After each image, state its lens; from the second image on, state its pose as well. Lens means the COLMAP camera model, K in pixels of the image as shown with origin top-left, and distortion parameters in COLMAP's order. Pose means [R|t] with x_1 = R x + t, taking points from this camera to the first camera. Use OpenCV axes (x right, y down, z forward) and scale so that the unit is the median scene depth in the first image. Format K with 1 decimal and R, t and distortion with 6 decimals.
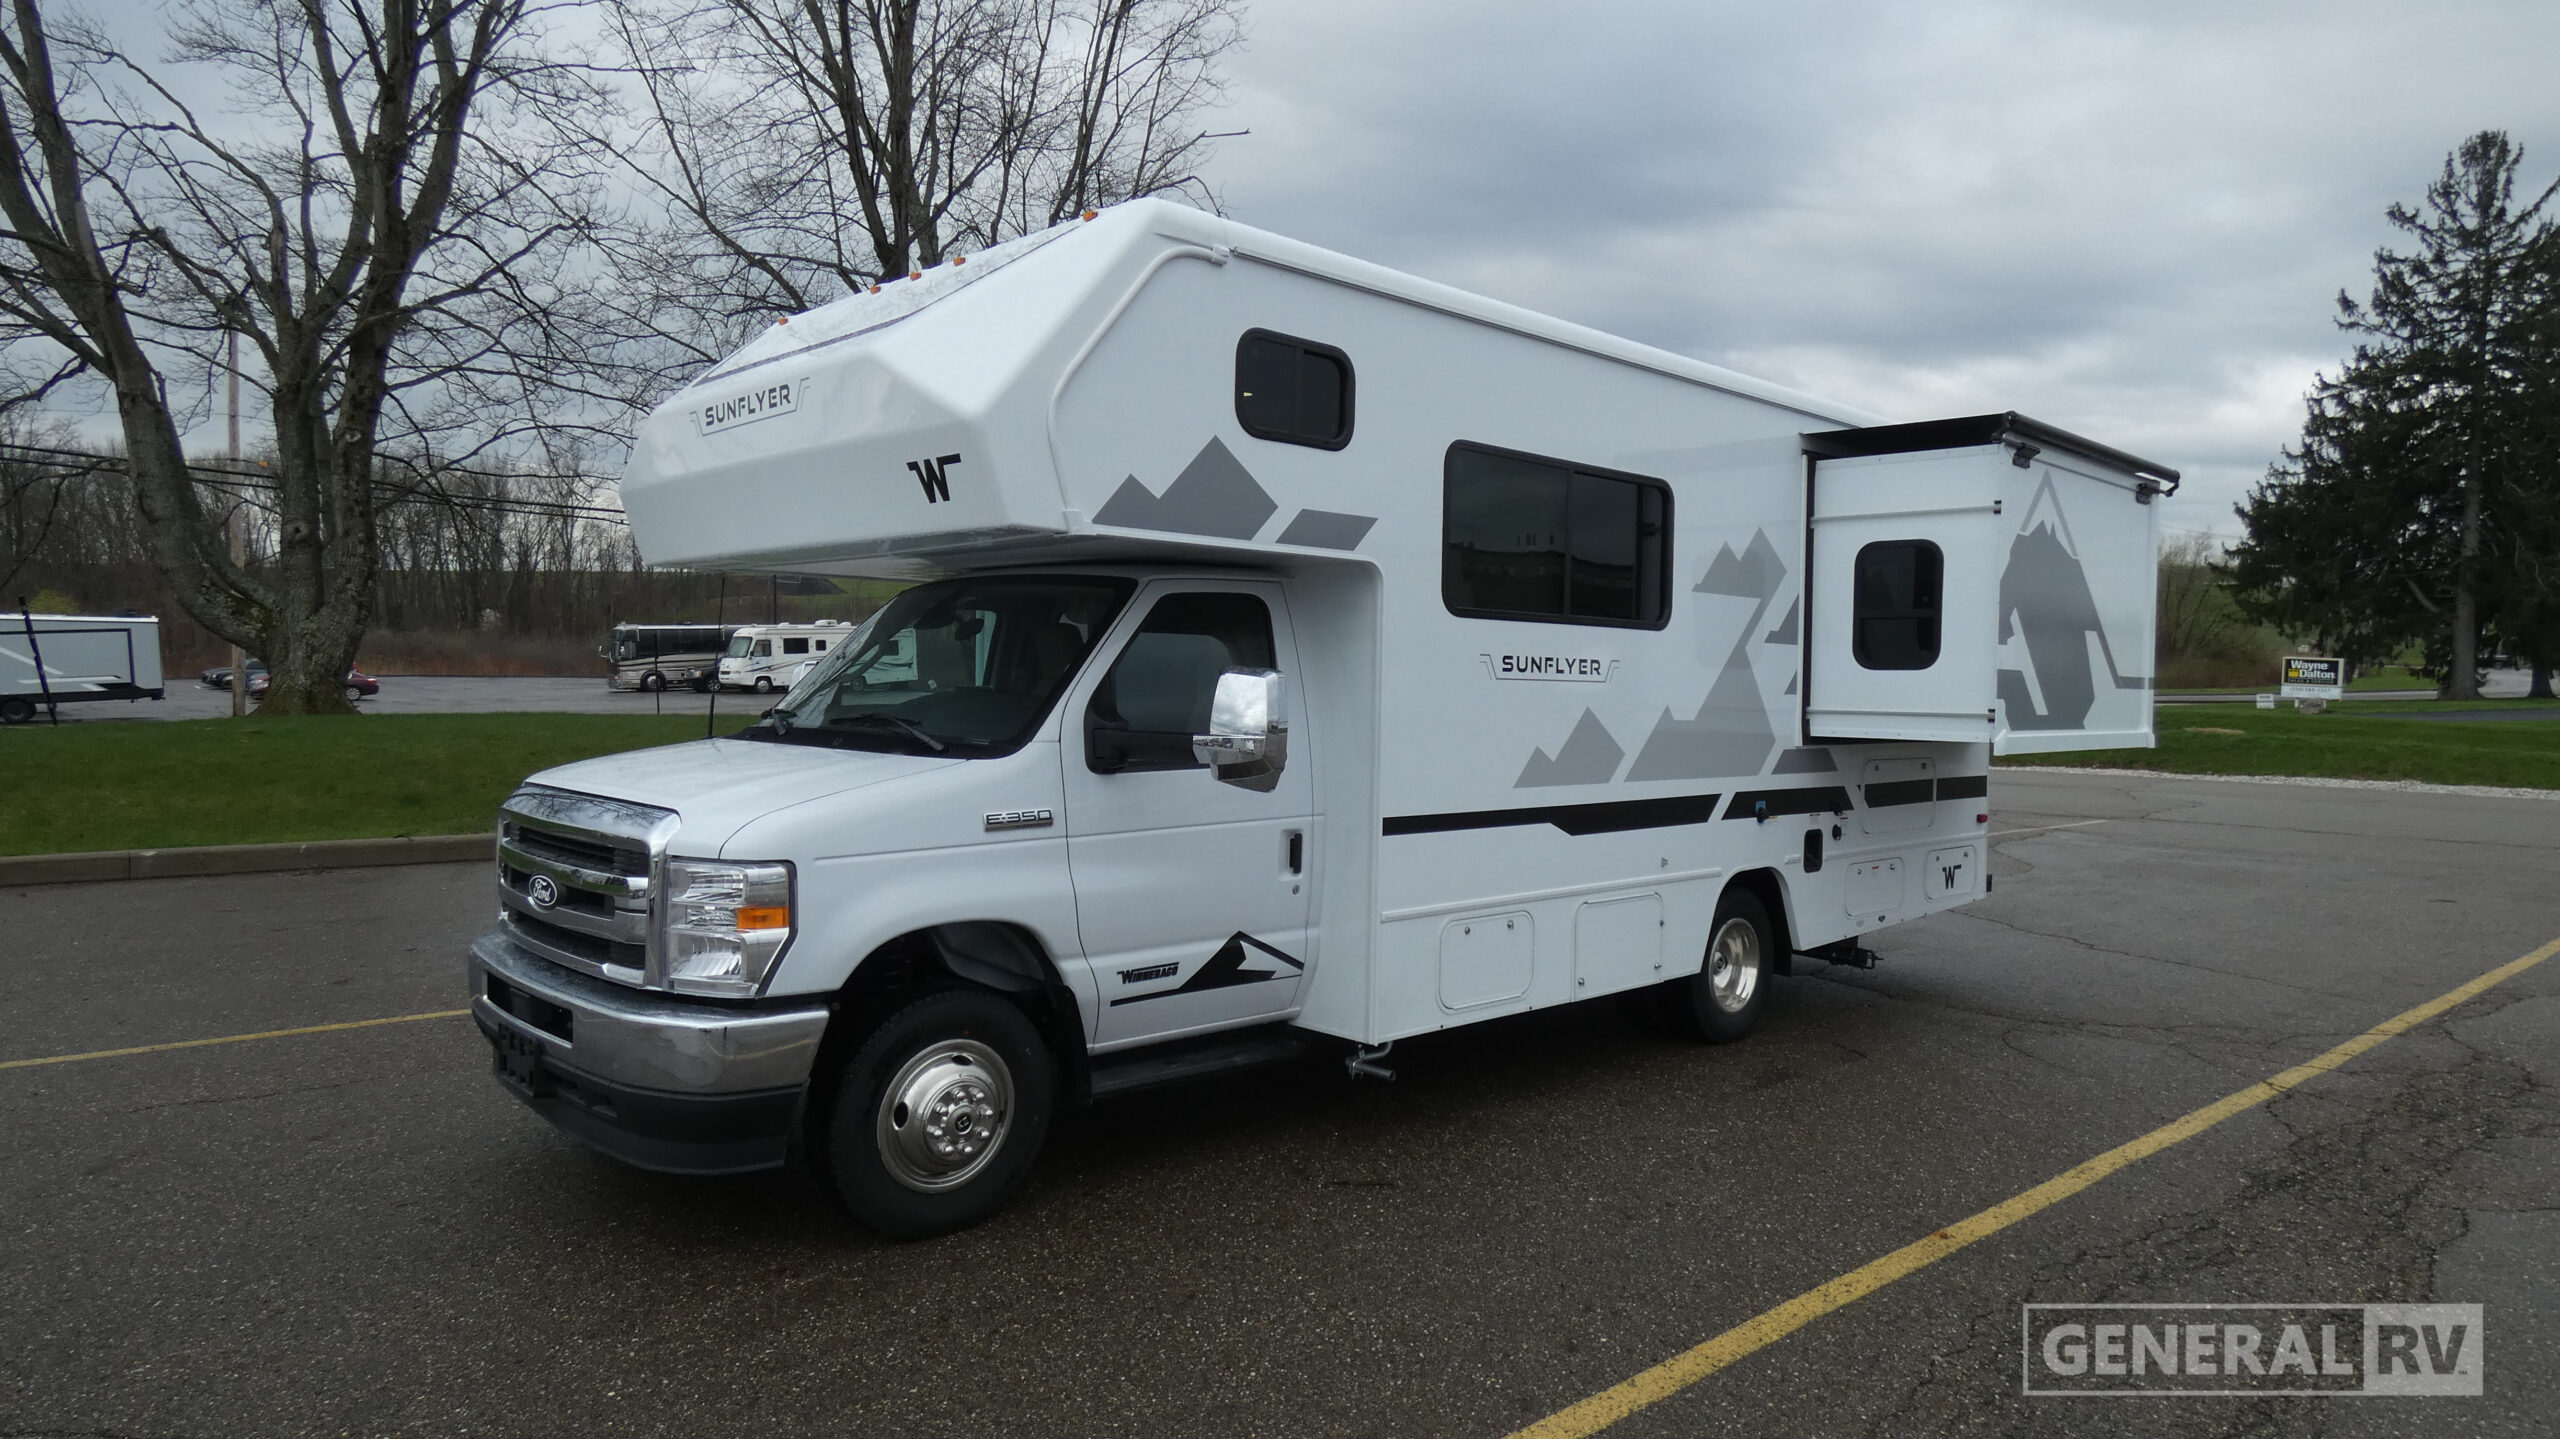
lens RADIAL K [[1529.2, 0, 1273.6], [0, 1529.2, 714.3], [0, 0, 1]] dist [-0.002986, -0.002600]
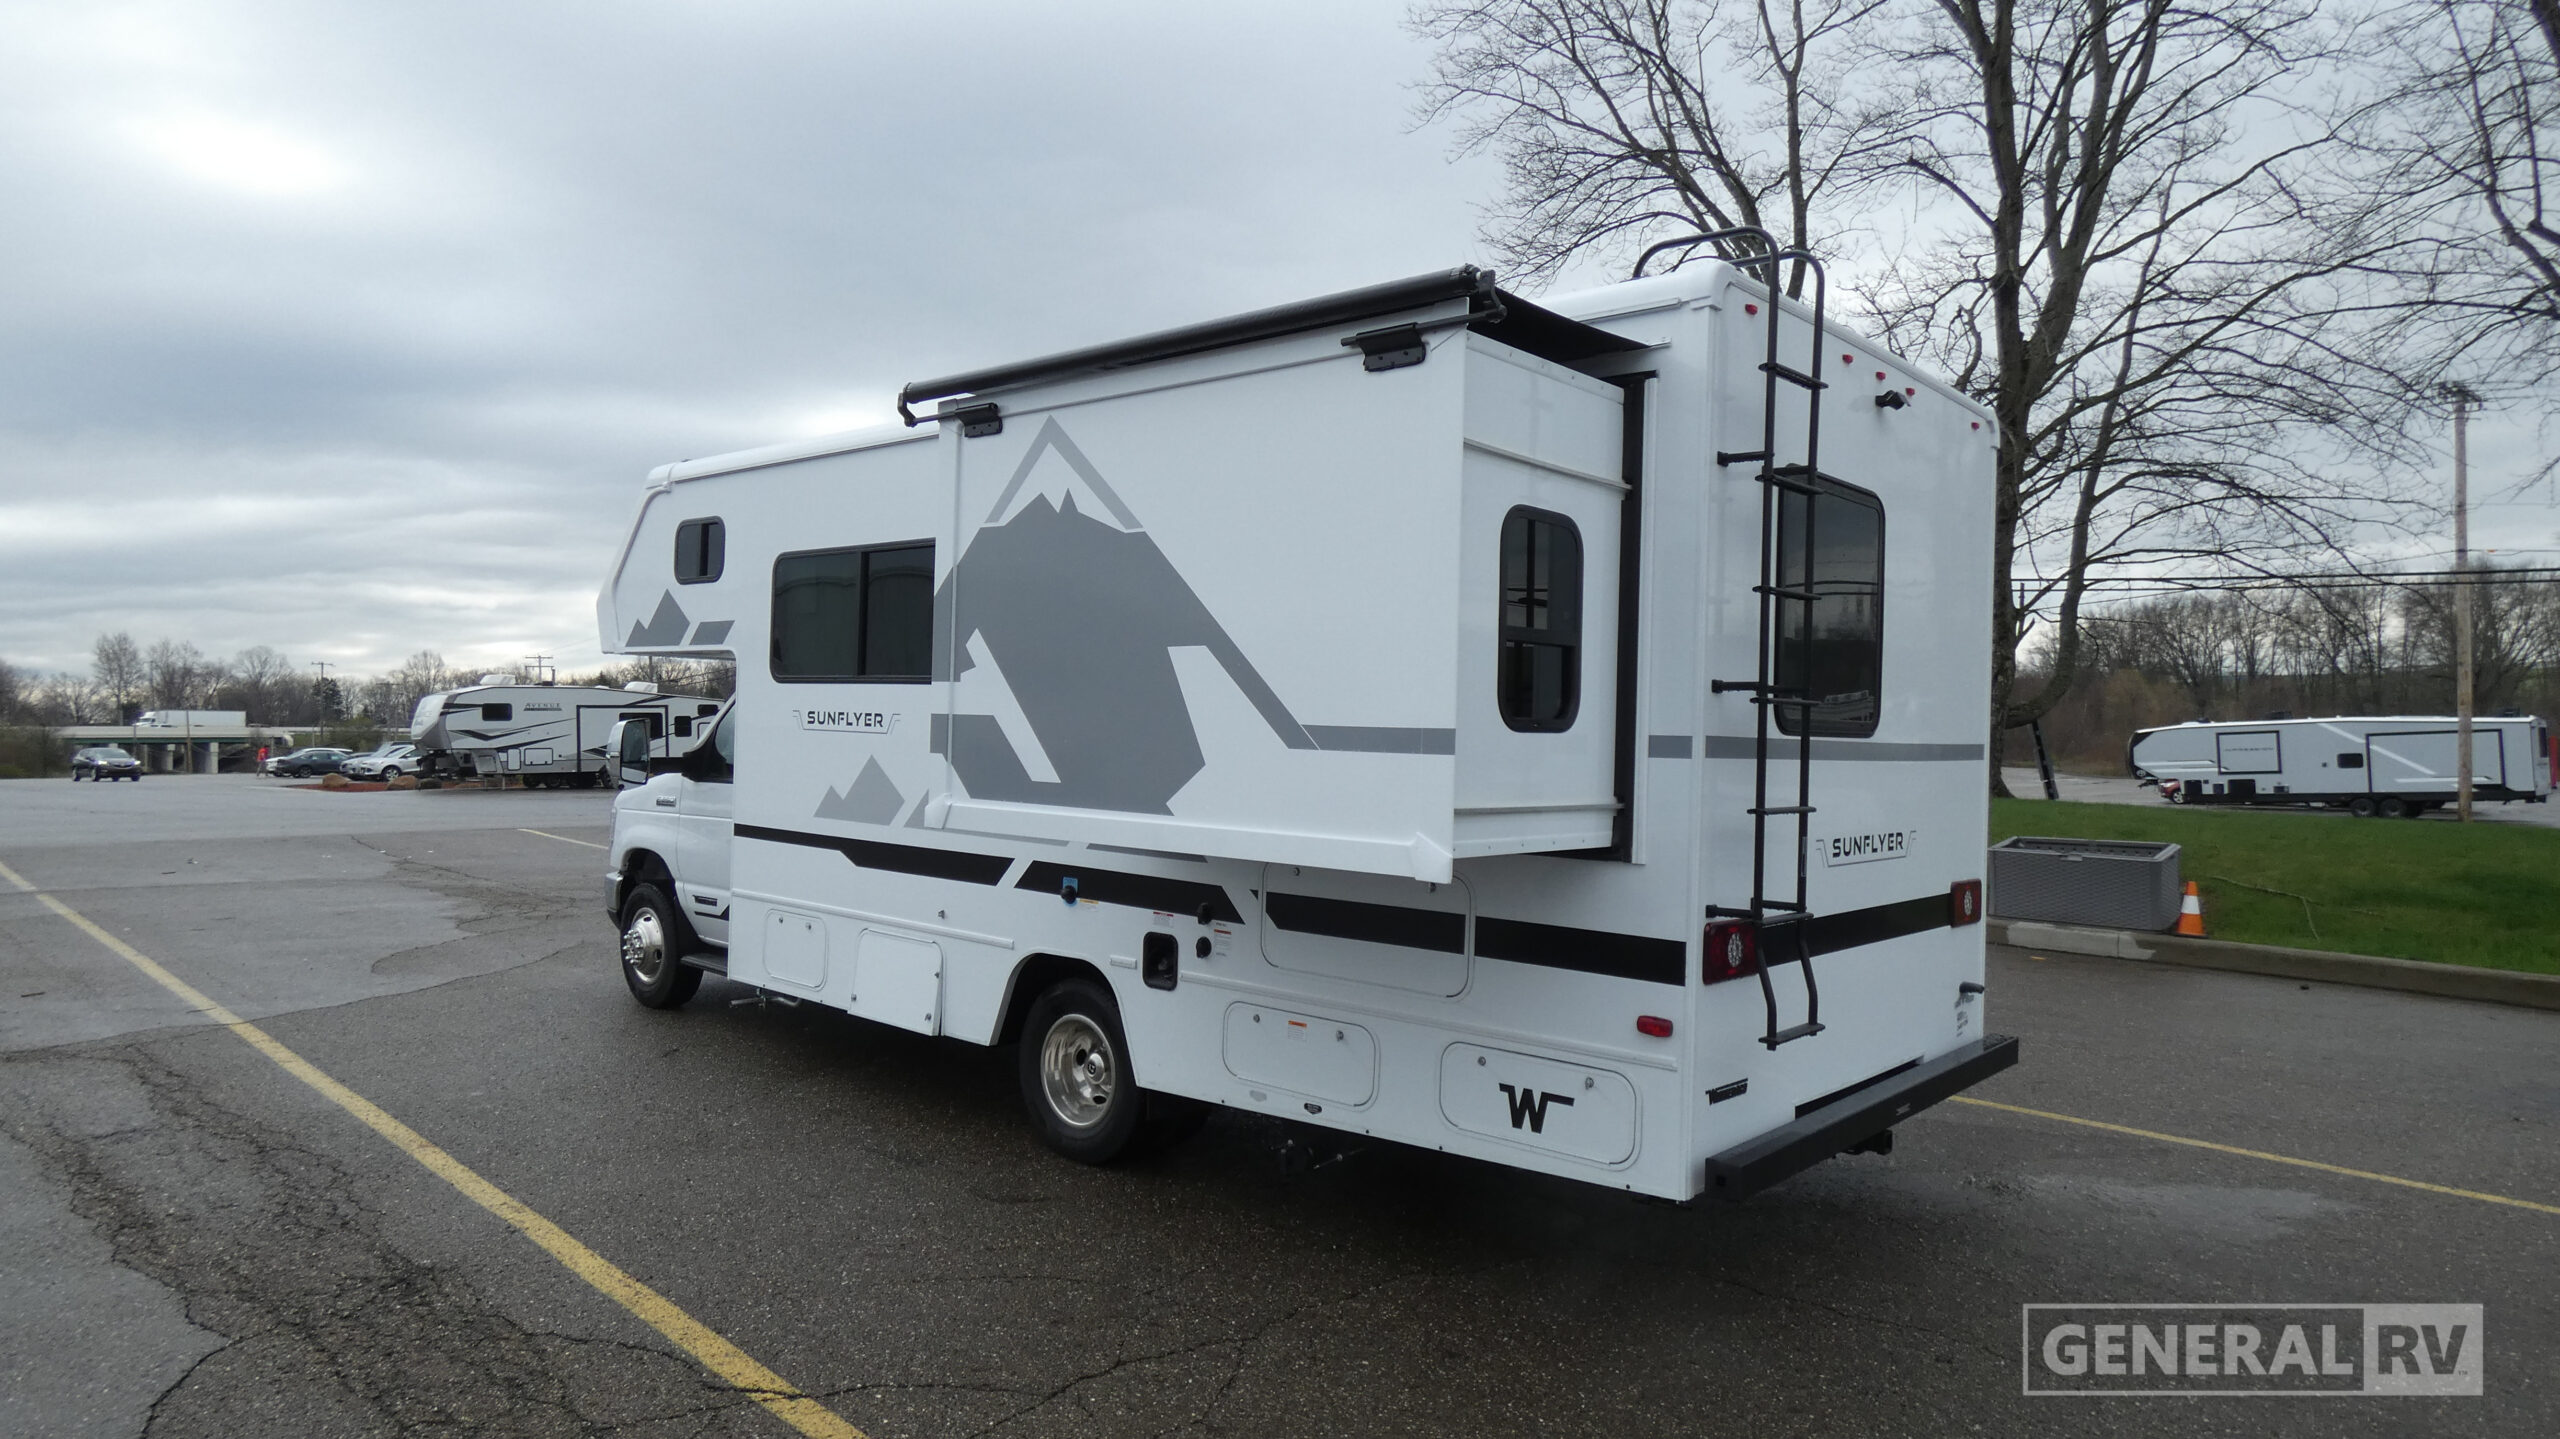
lens RADIAL K [[1529.2, 0, 1290.0], [0, 1529.2, 719.9], [0, 0, 1]] dist [-0.002986, -0.002600]
pose [[0.083628, -0.019772, -0.996301, 1.395163], [-0.046793, 0.998622, -0.023746, -0.018962], [0.995398, 0.048606, 0.082587, 1.244682]]
